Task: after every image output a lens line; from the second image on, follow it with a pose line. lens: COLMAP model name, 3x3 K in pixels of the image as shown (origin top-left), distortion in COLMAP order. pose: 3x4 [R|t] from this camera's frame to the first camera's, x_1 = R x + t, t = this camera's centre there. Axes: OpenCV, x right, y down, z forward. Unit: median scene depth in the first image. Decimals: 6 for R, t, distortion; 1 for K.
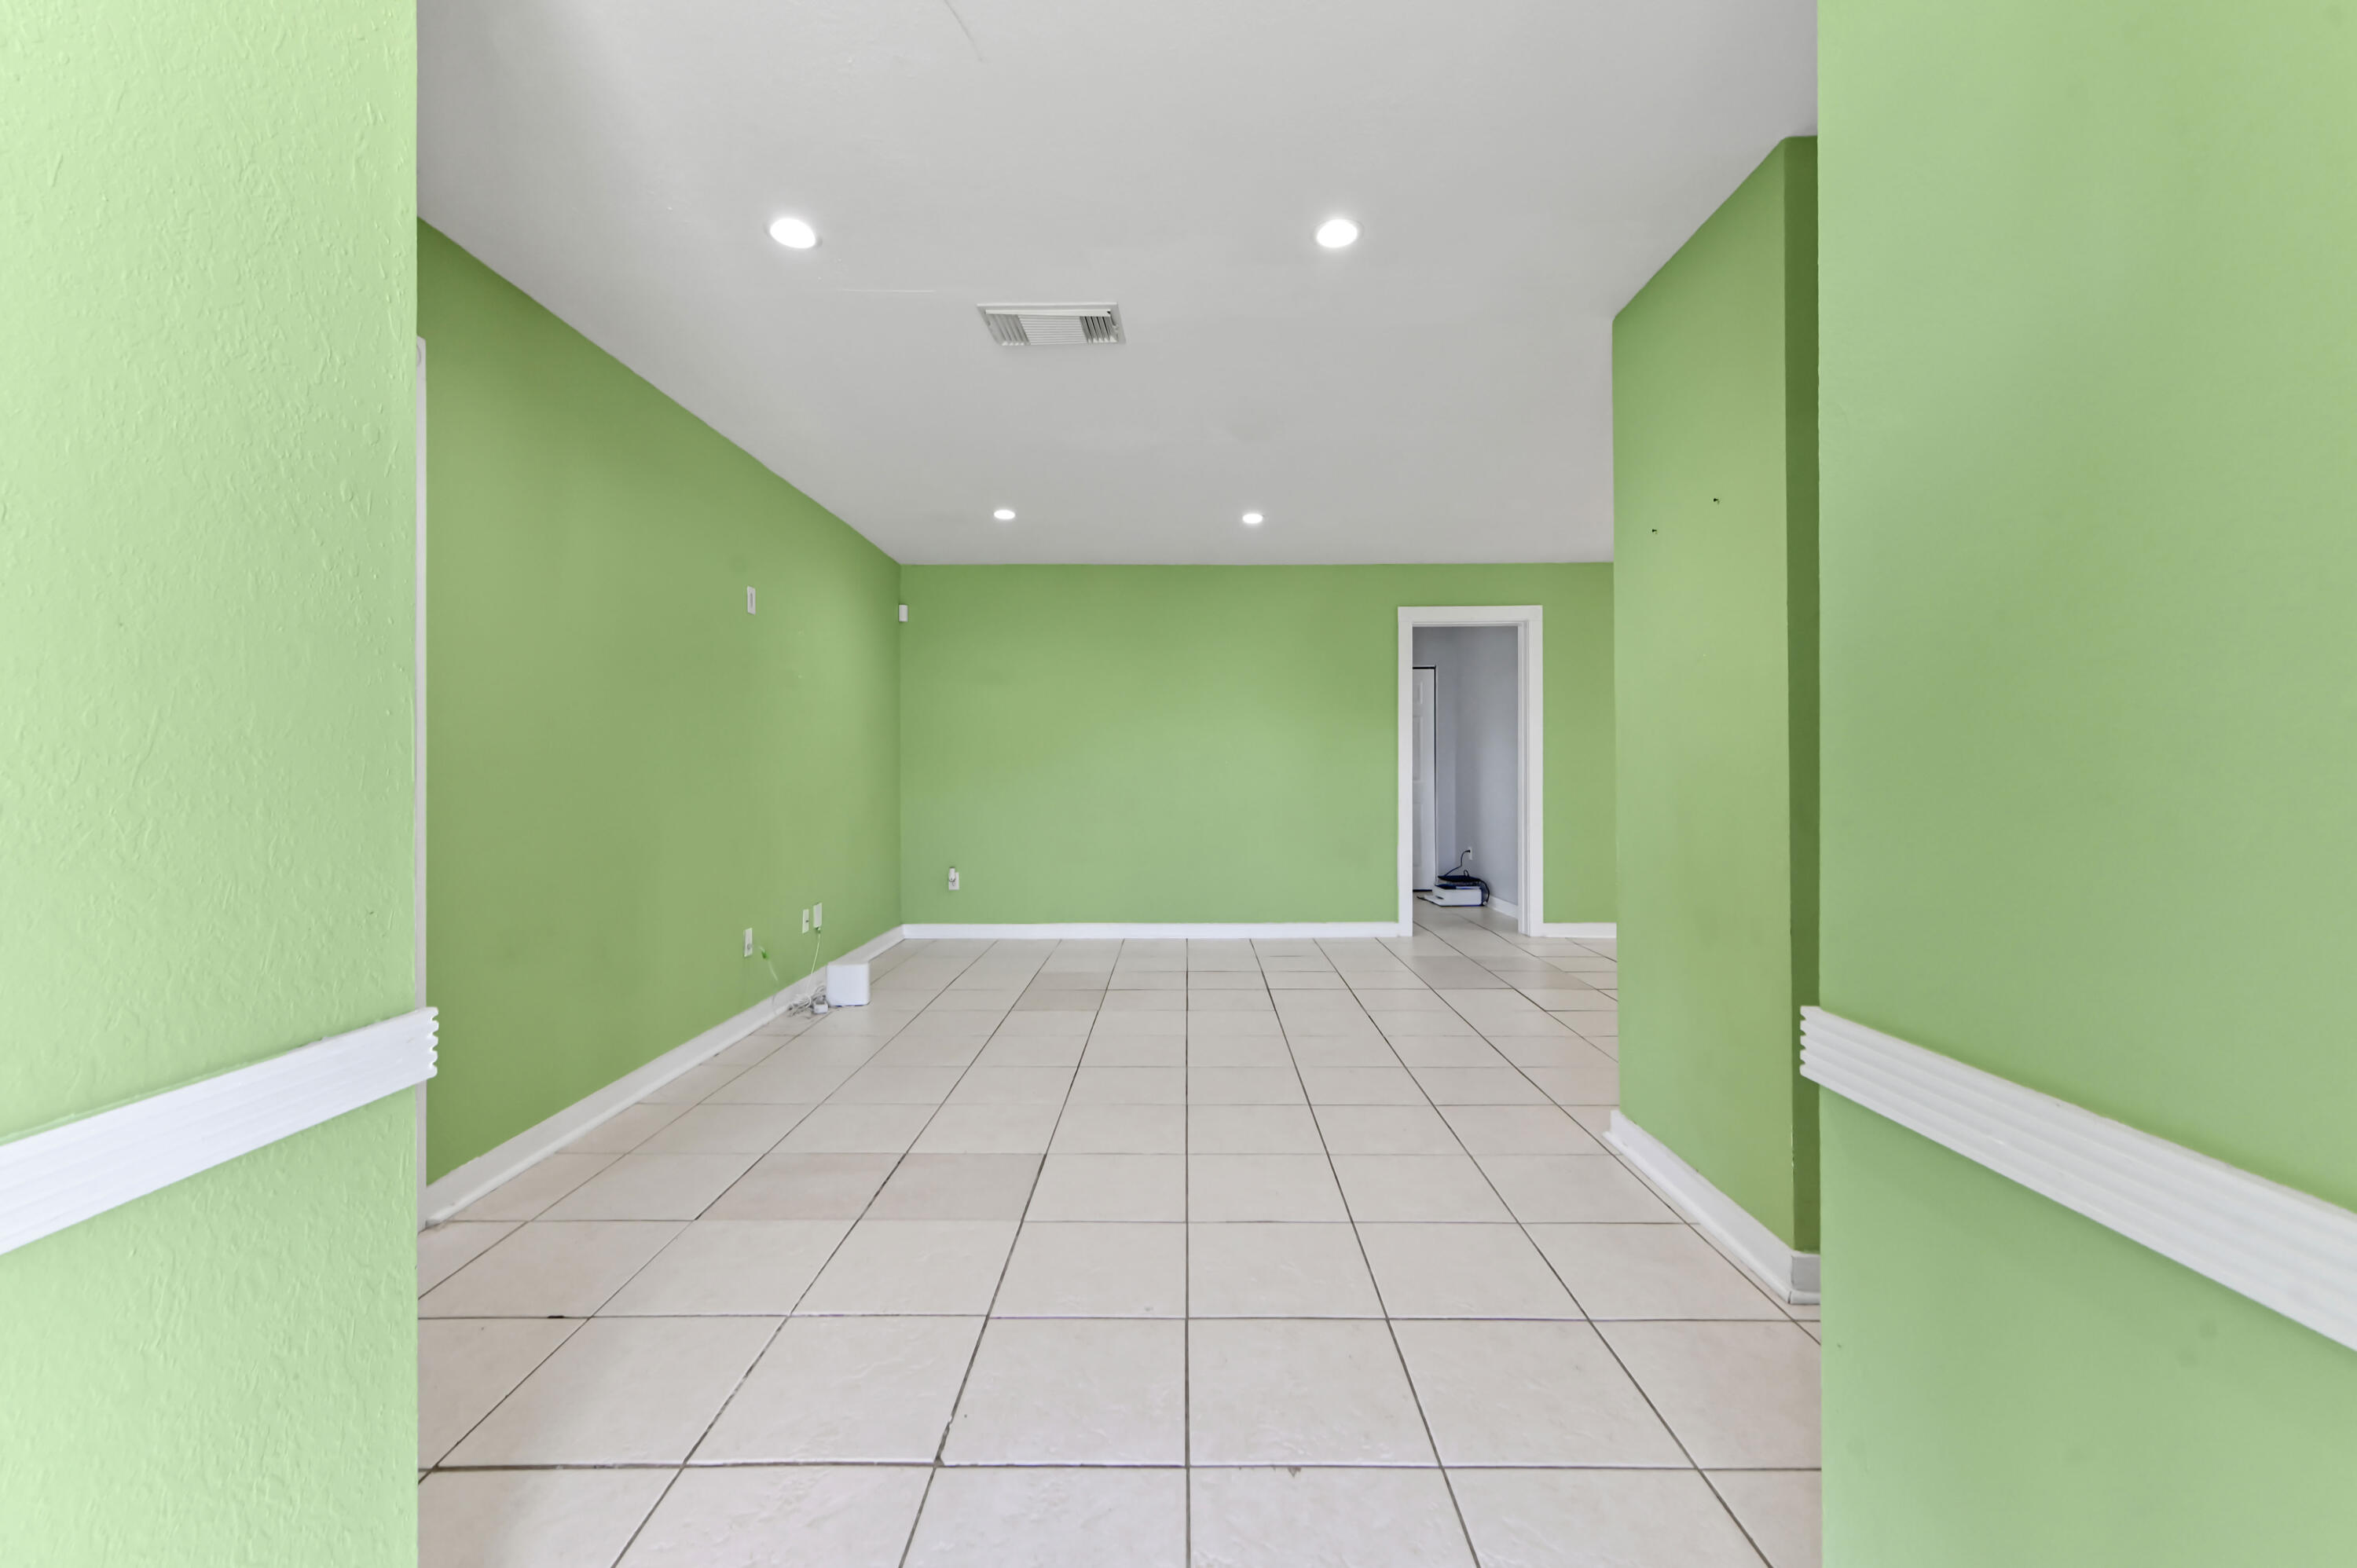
lens RADIAL K [[968.0, 0, 1197.0], [0, 968.0, 773.2], [0, 0, 1]] dist [0.000052, 0.000004]
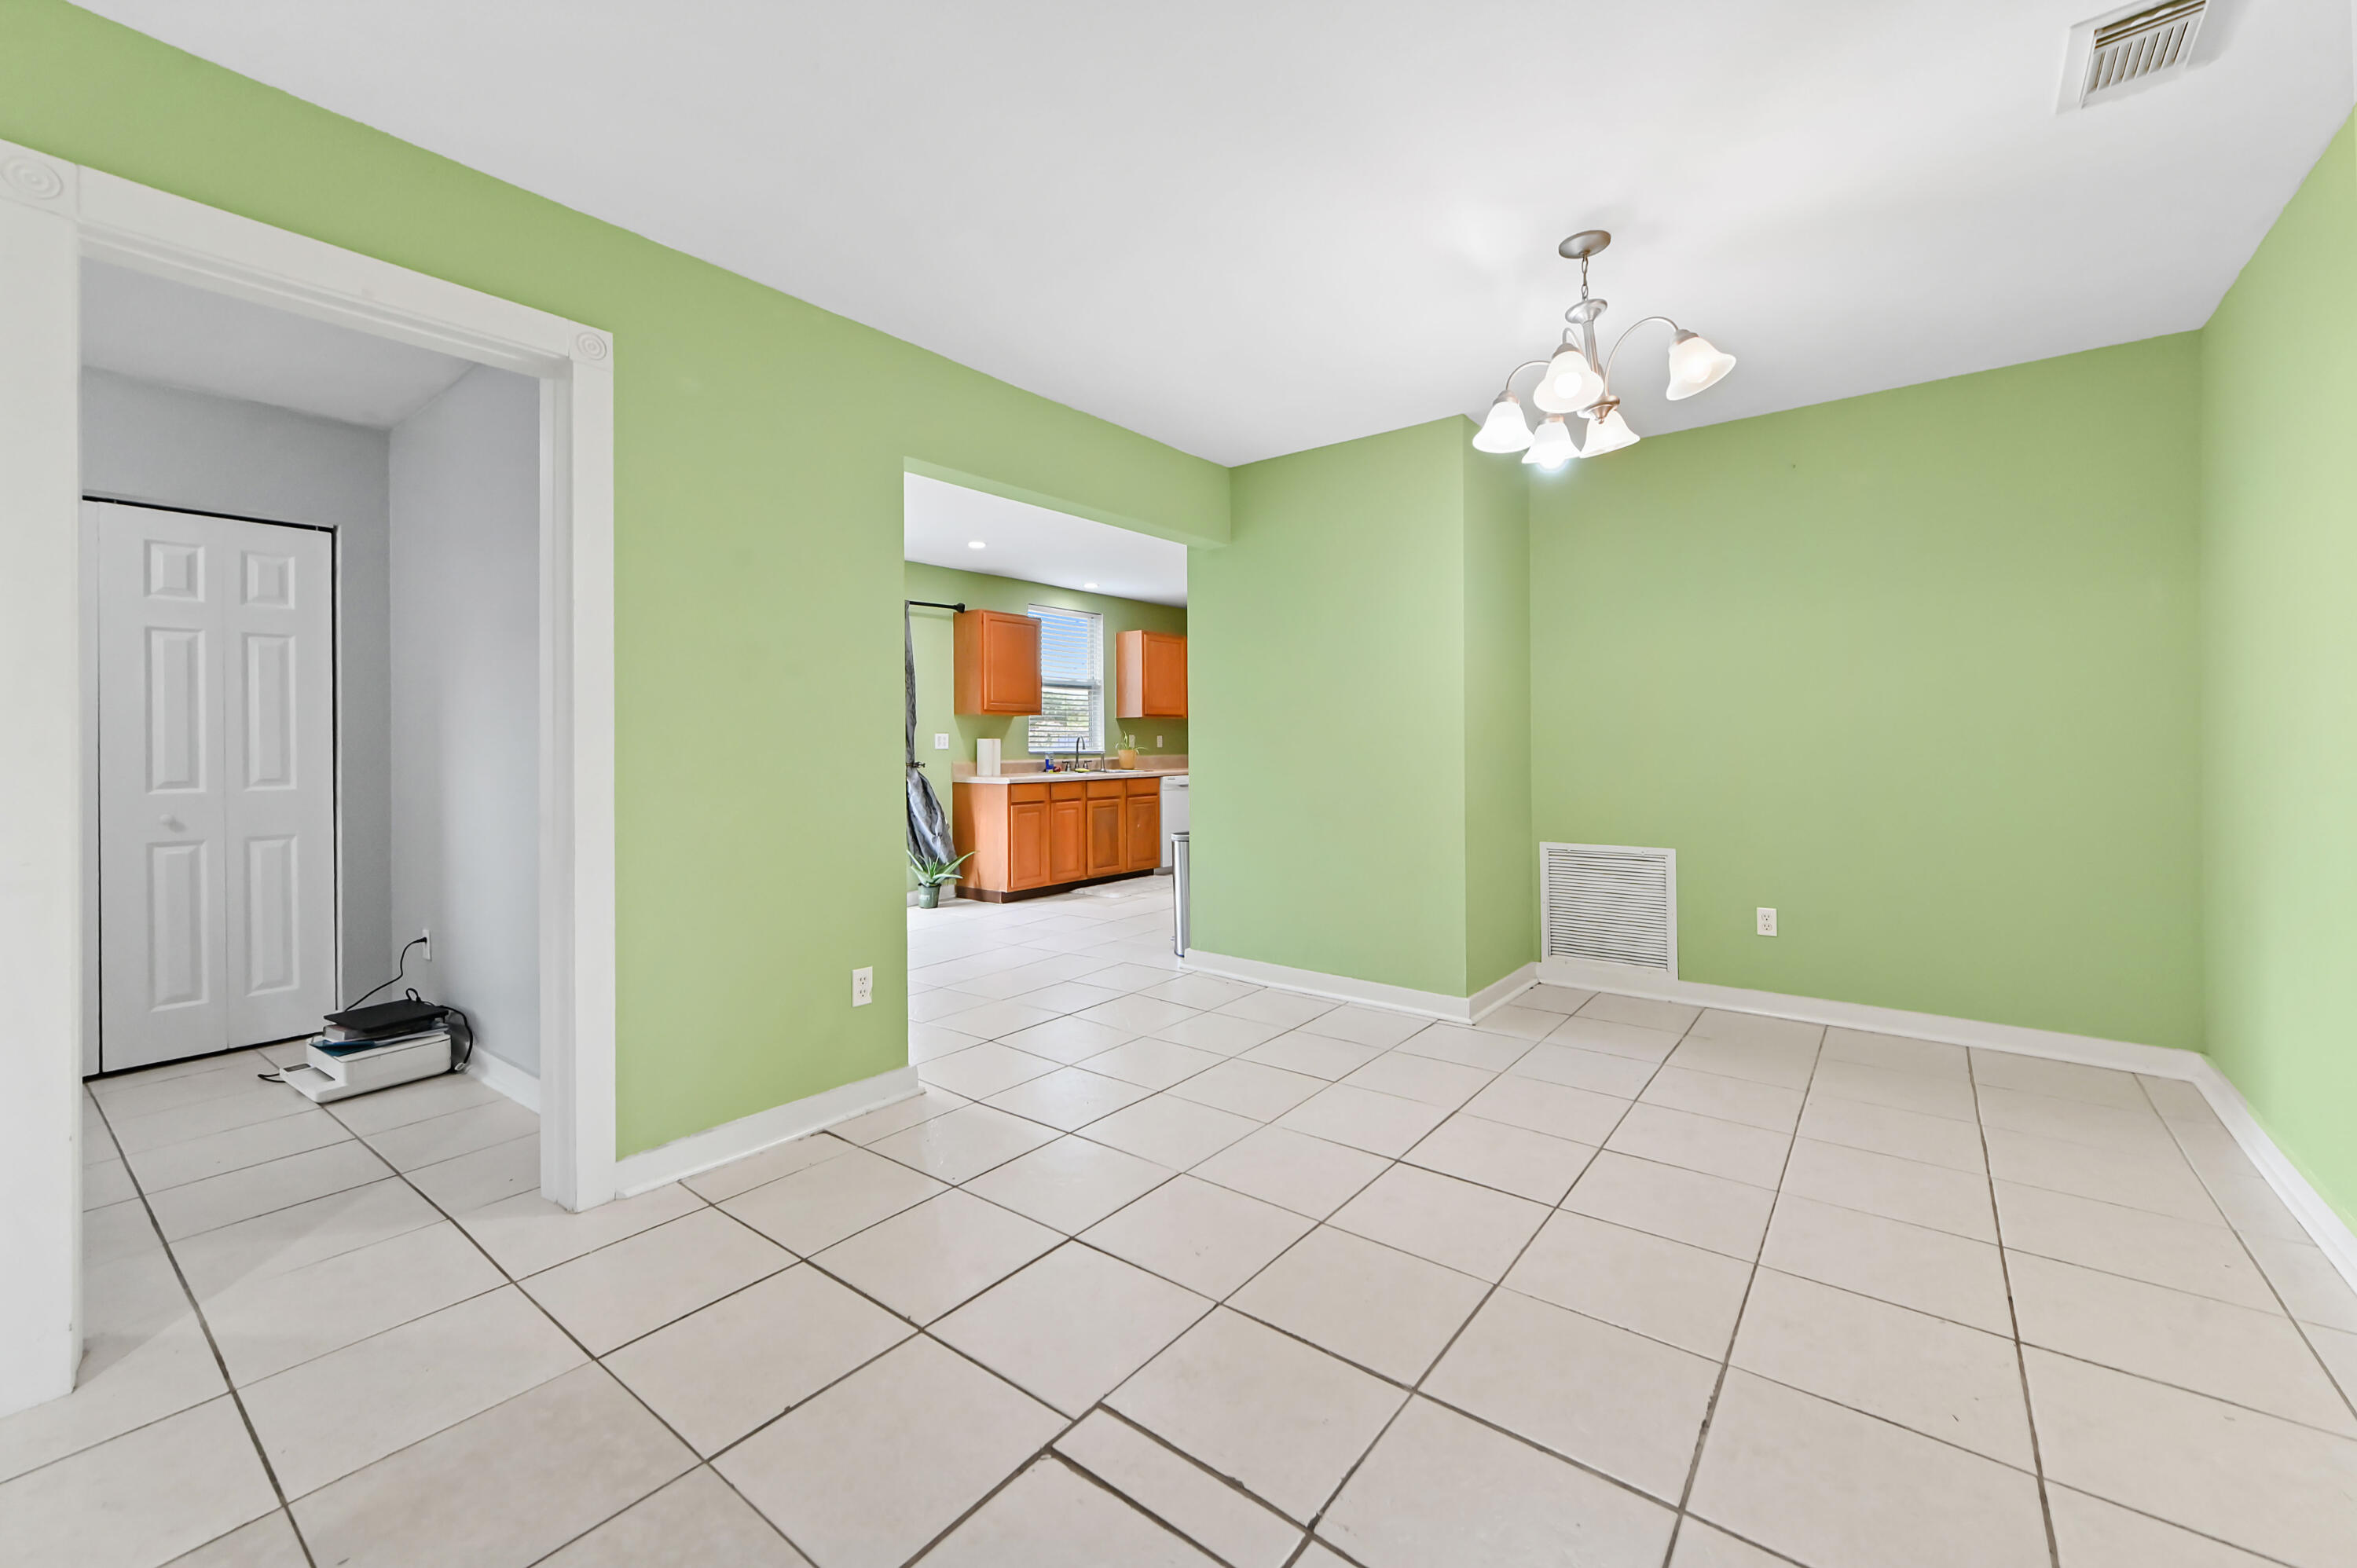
lens RADIAL K [[924.4, 0, 1163.8], [0, 924.4, 729.4], [0, 0, 1]] dist [0.007011, -0.001057]
pose [[0.622272, 0.010626, 0.782729, 0.202981], [0.015451, 0.999546, -0.025853, -0.002223], [-0.782649, 0.028182, 0.621825, 0.594533]]
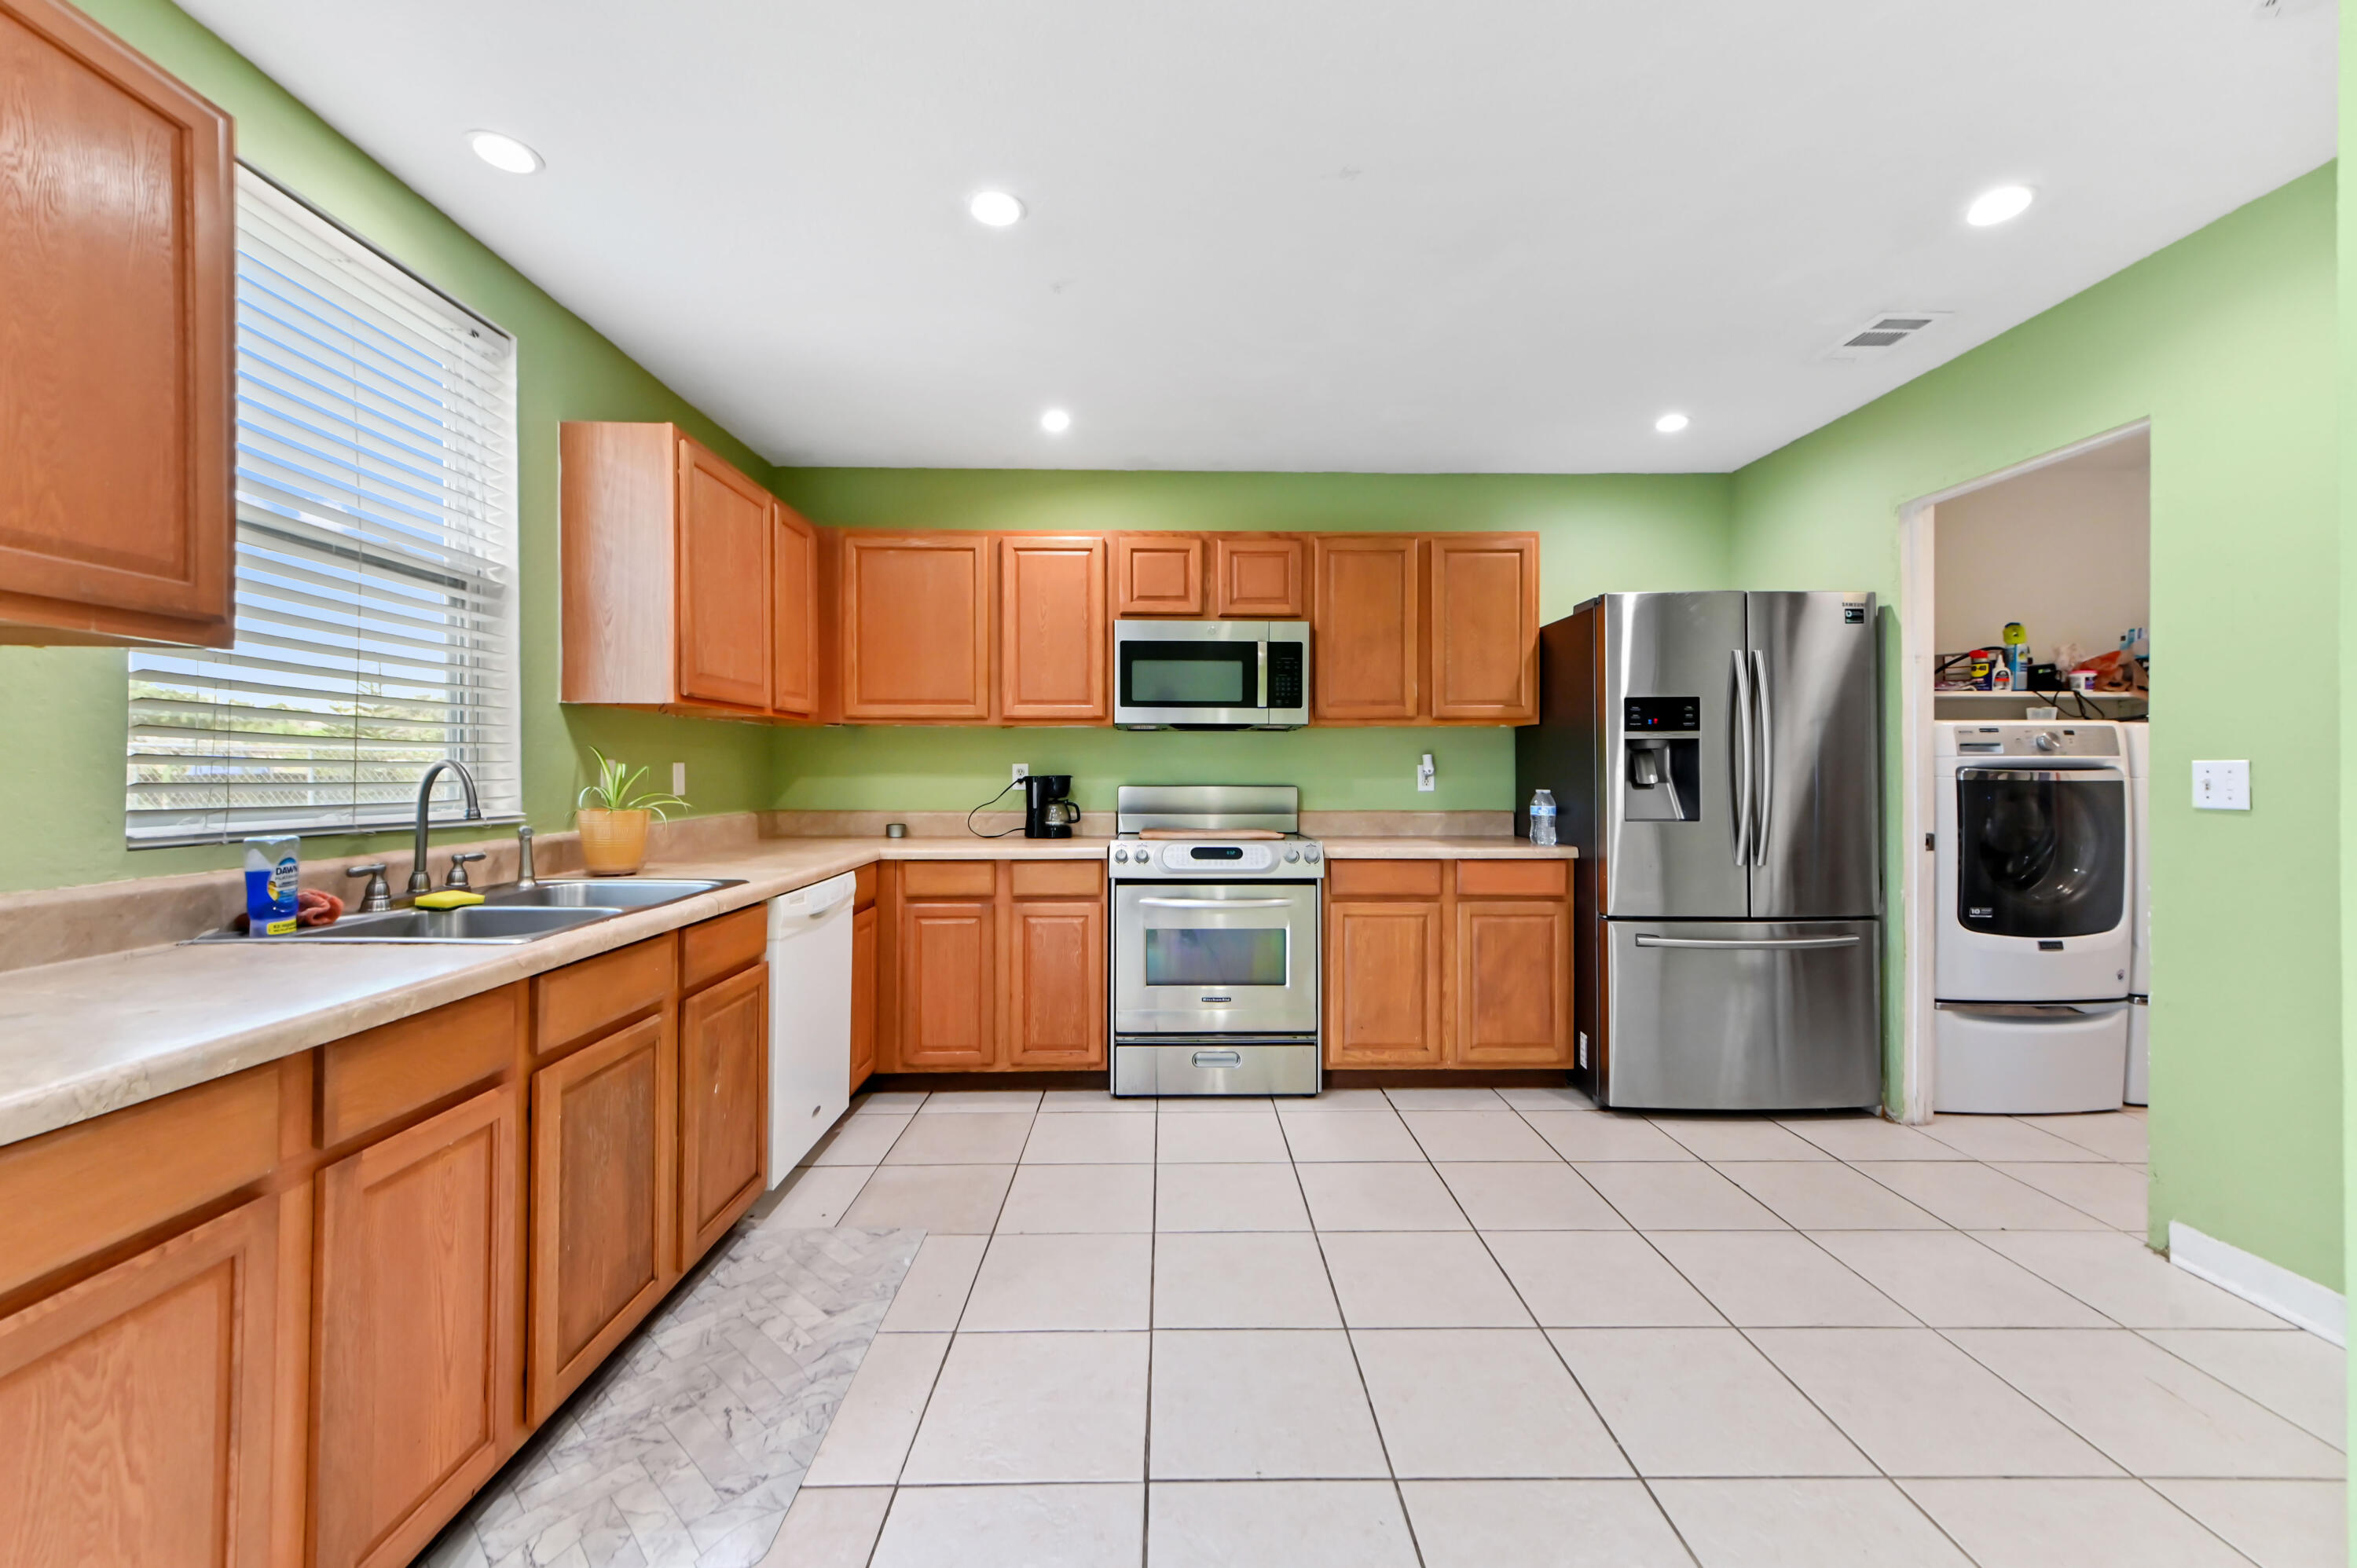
lens RADIAL K [[924.4, 0, 1189.5], [0, 924.4, 769.8], [0, 0, 1]] dist [0.007011, -0.001057]
pose [[-0.038970, 0.004382, 0.999231, 0.779764], [0.003374, 0.999985, -0.004254, -0.021780], [-0.999235, 0.003205, -0.038984, 1.208994]]
